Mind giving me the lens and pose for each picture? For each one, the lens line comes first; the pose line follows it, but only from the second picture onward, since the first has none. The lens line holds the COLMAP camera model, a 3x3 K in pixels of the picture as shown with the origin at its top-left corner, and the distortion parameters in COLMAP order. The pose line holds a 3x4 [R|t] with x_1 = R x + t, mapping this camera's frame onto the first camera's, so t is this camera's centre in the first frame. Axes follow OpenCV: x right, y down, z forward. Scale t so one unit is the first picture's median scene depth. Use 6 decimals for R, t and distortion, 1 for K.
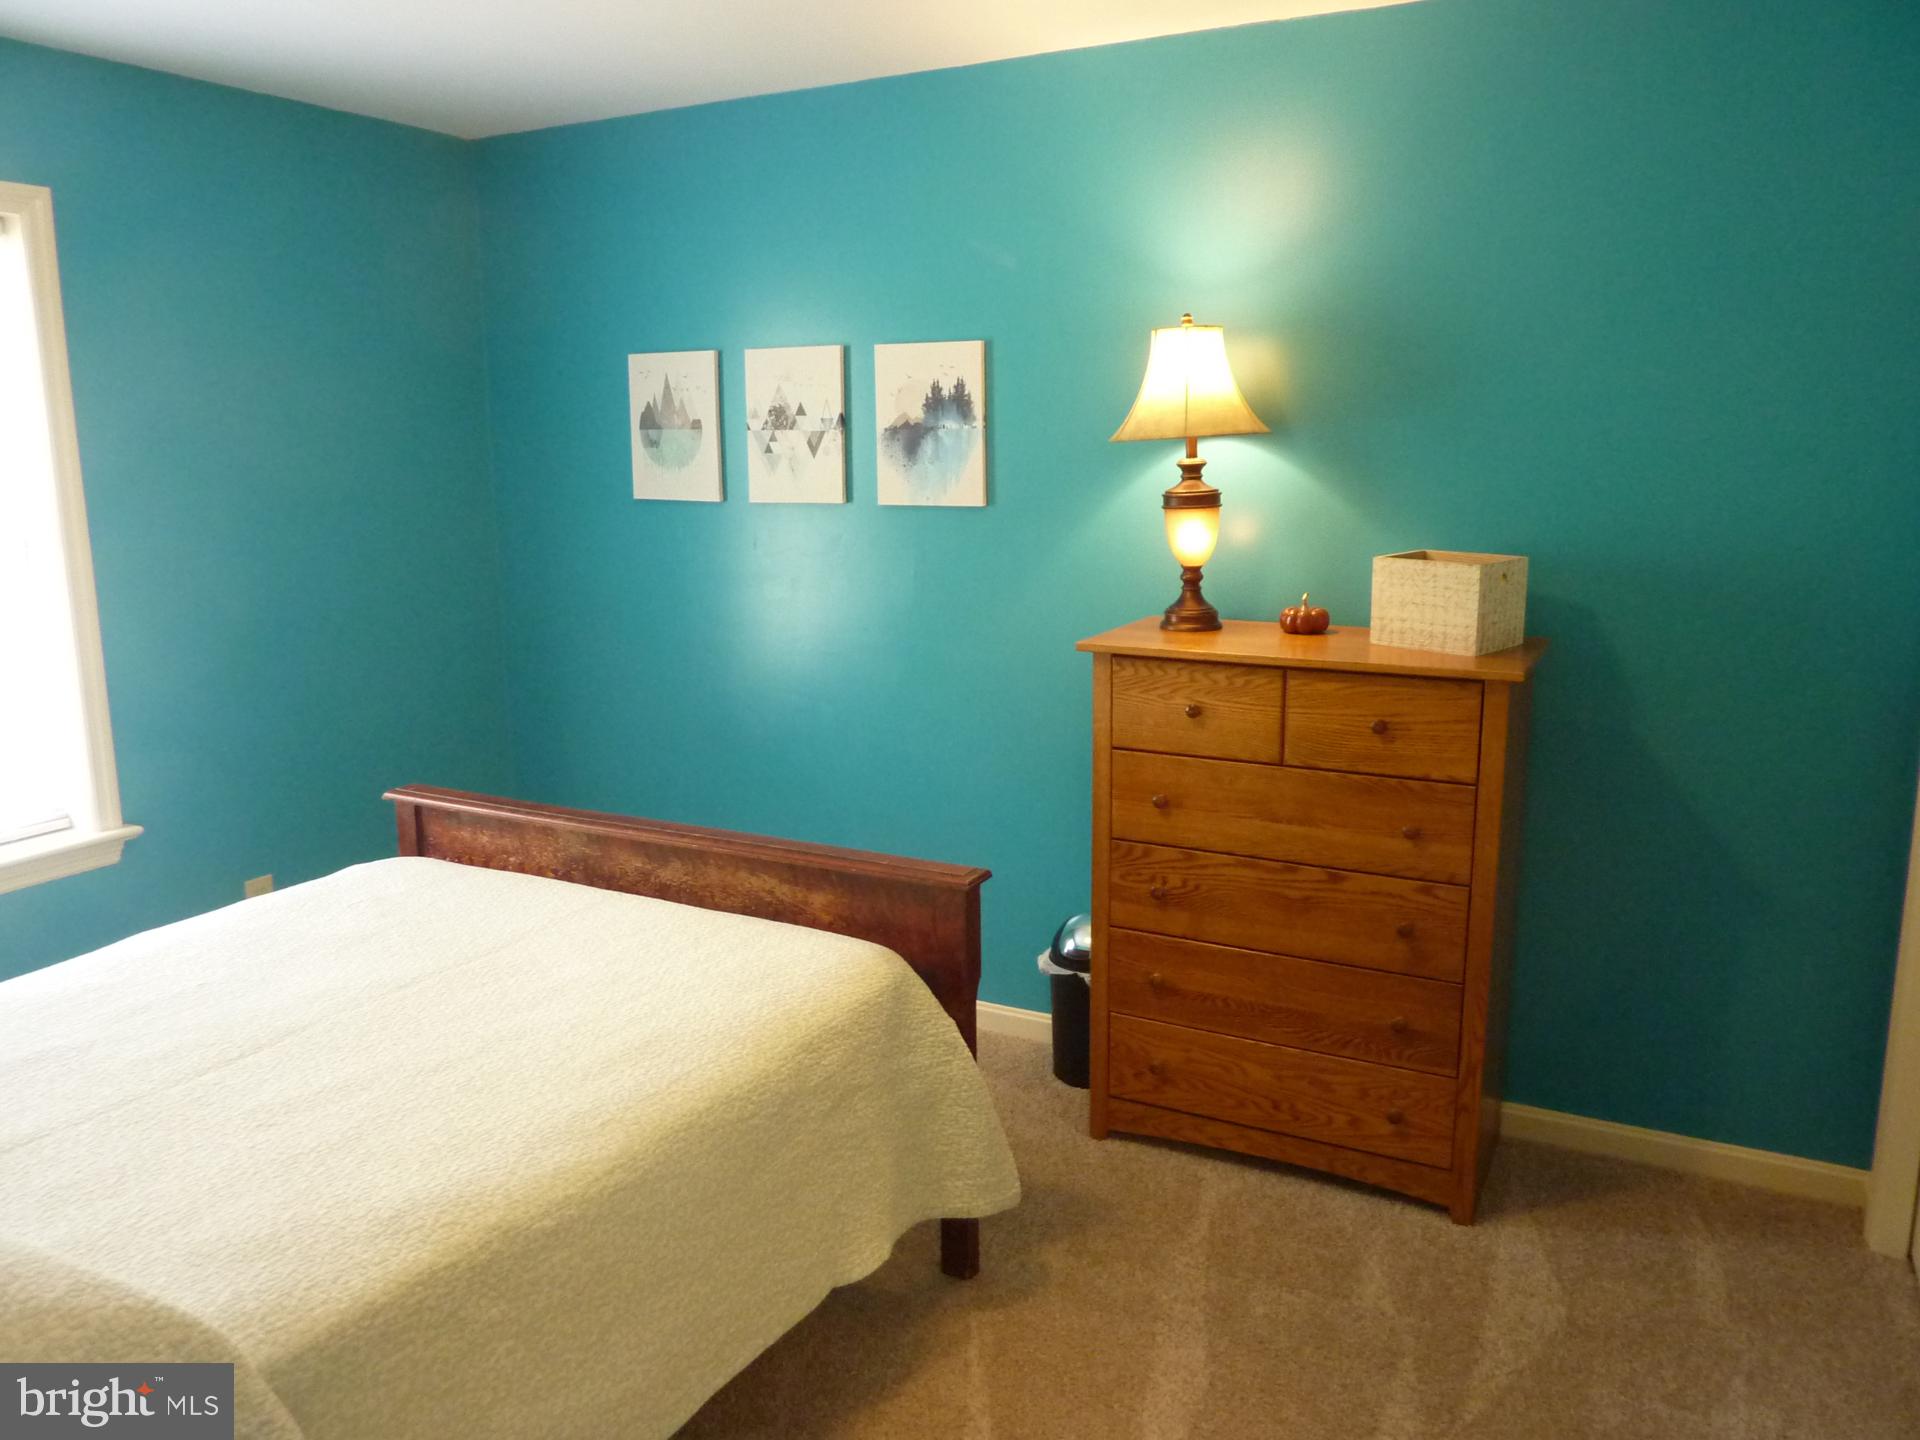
lens RADIAL K [[1429.0, 0, 960.0], [0, 1429.0, 720.0], [0, 0, 1]] dist [-0.002001, -0.006700]
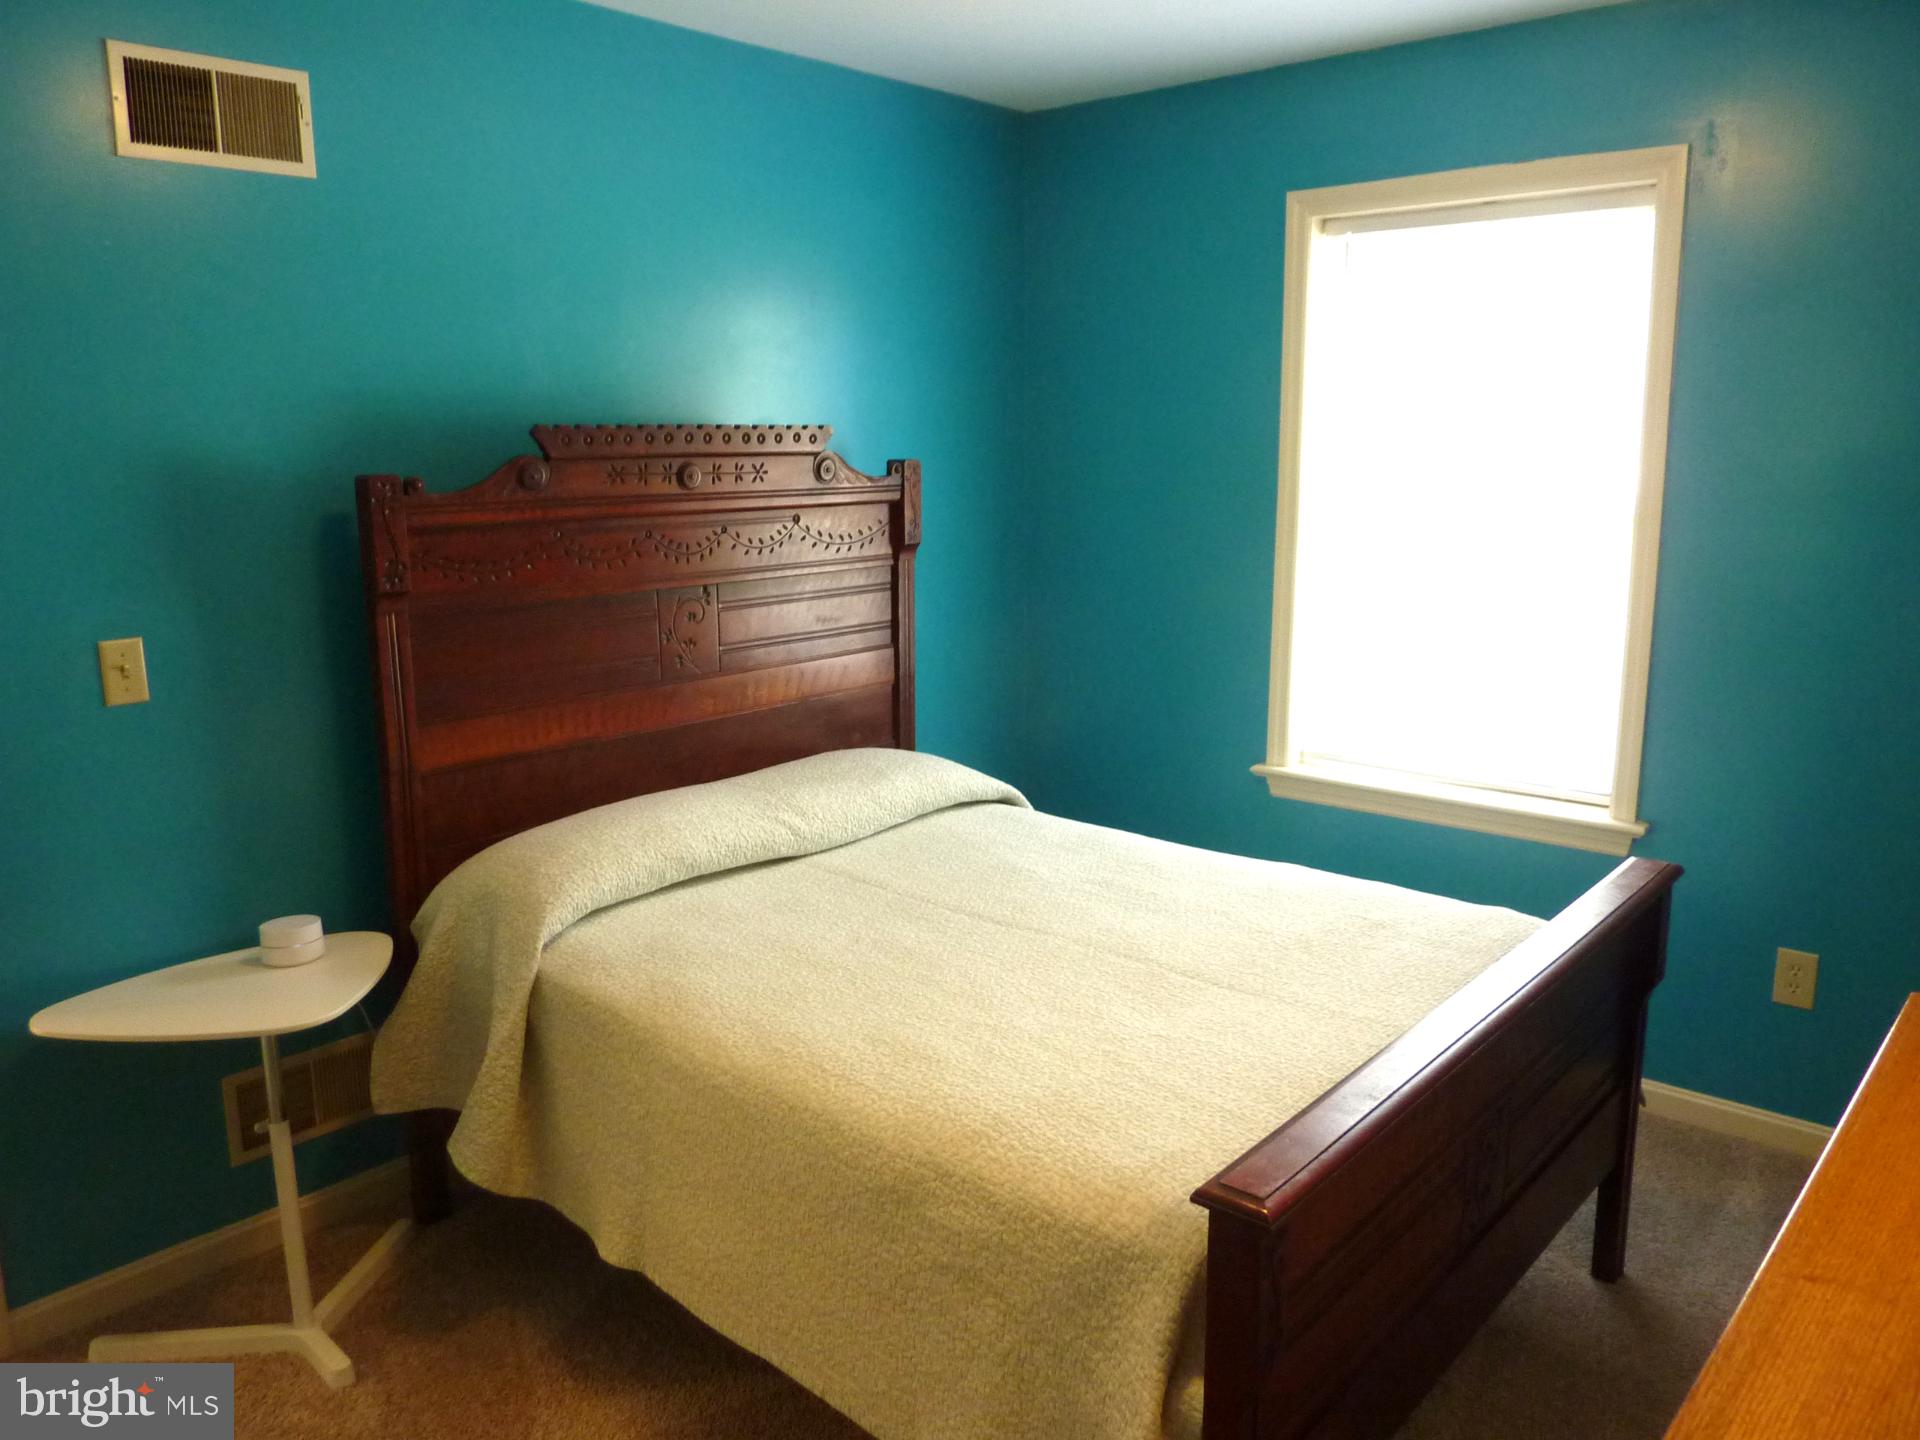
lens RADIAL K [[1429.0, 0, 960.0], [0, 1429.0, 720.0], [0, 0, 1]] dist [-0.002001, -0.006700]
pose [[-0.228157, 0.206809, -0.951407, 0.650294], [-0.178943, 0.951627, 0.249769, -0.235419], [0.957039, 0.227234, -0.180113, 1.170192]]
